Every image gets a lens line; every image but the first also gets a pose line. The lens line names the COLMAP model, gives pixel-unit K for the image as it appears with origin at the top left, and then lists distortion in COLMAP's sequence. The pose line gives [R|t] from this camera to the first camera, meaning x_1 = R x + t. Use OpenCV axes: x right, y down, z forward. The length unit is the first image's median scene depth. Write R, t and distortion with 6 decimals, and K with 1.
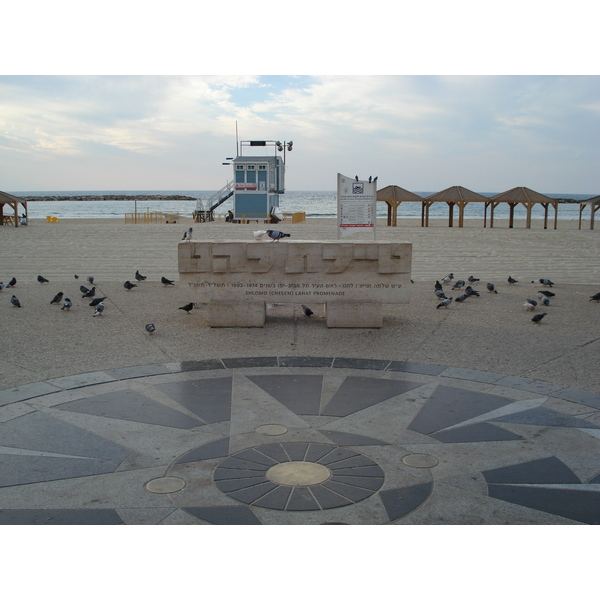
lens RADIAL K [[708.6, 0, 299.5], [0, 708.6, 298.5], [0, 0, 1]] dist [-0.095772, 0.000000]
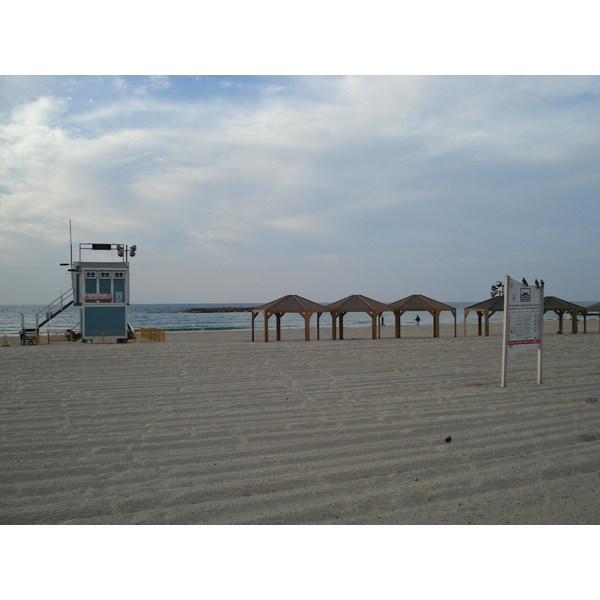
lens RADIAL K [[708.6, 0, 302.6], [0, 708.6, 300.2], [0, 0, 1]] dist [-0.095772, 0.000000]
pose [[0.906204, -0.008689, 0.422751, -0.204666], [0.074149, 0.987562, -0.138647, -0.026477], [-0.416288, 0.156989, 0.895577, 0.177793]]
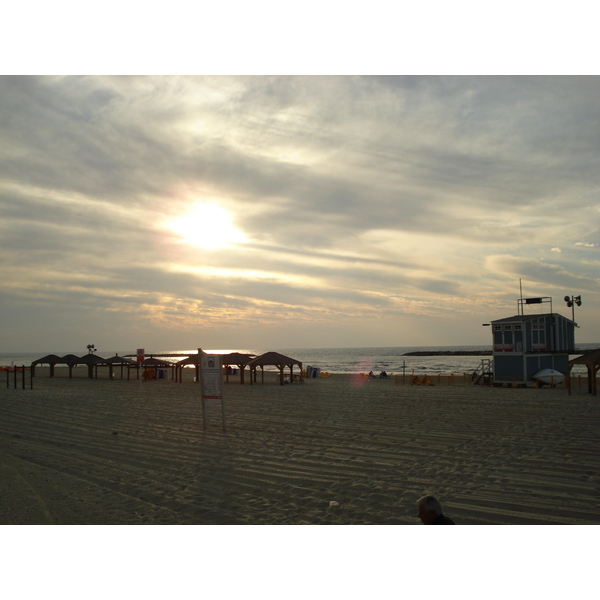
lens RADIAL K [[708.6, 0, 297.1], [0, 708.6, 301.1], [0, 0, 1]] dist [-0.095772, 0.000000]
pose [[0.696444, -0.066422, -0.714531, 0.403916], [-0.087105, 0.980520, -0.176048, -0.030891], [0.712305, 0.184847, 0.677091, 0.159037]]
